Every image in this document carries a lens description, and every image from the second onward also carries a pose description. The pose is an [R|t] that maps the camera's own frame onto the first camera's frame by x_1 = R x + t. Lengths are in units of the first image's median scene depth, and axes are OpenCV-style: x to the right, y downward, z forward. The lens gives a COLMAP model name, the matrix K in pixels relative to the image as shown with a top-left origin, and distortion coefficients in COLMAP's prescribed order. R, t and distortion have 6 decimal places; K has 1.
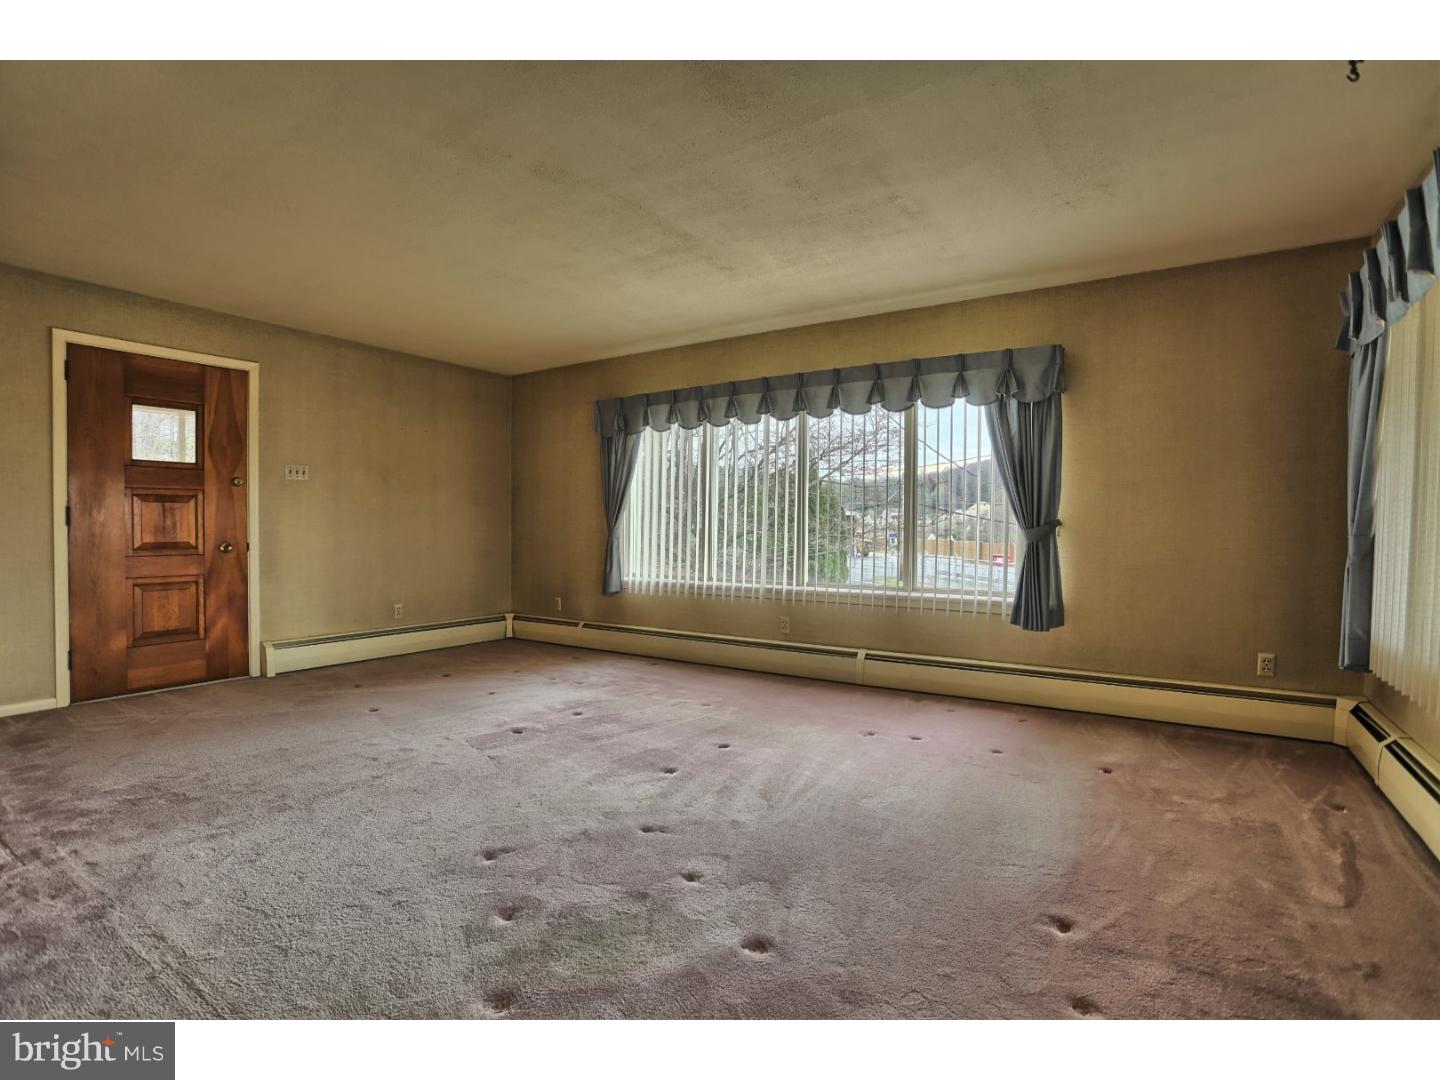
lens RADIAL K [[702.5, 0, 720.6], [0, 702.5, 540.2], [0, 0, 1]] dist [-0.033612, 0.001675]
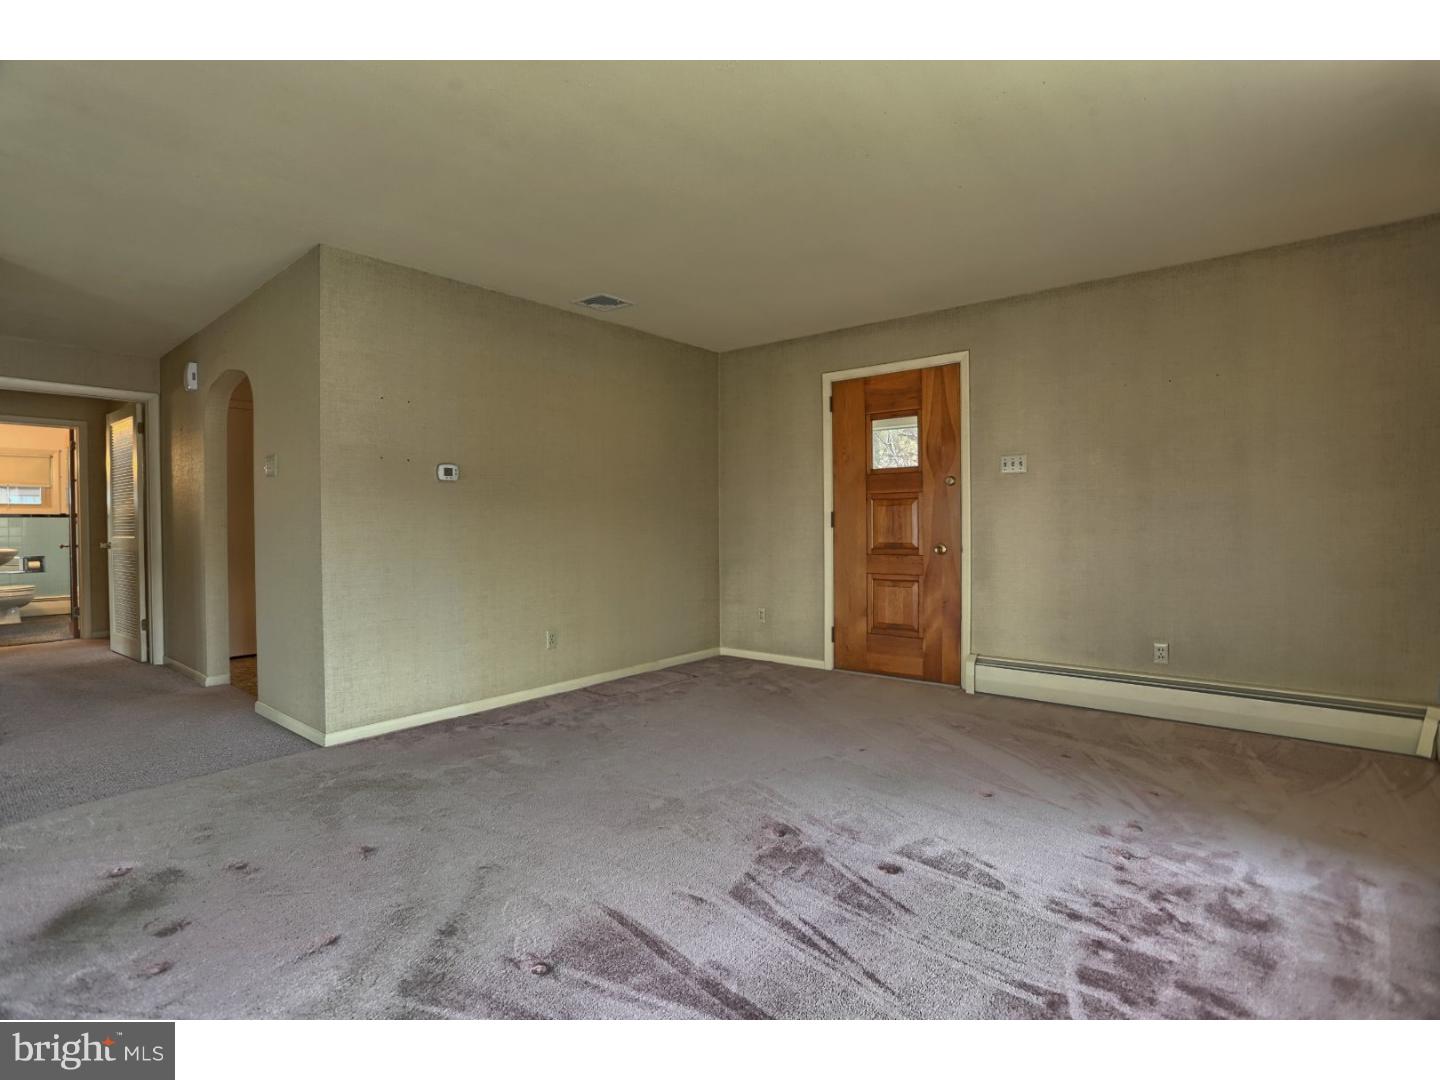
lens RADIAL K [[702.5, 0, 724.5], [0, 702.5, 536.8], [0, 0, 1]] dist [-0.033612, 0.001675]
pose [[-0.108618, 0.009204, -0.994041, 0.317922], [-0.019511, 0.999745, 0.011389, -0.013314], [0.993892, 0.020632, -0.108411, 0.849221]]
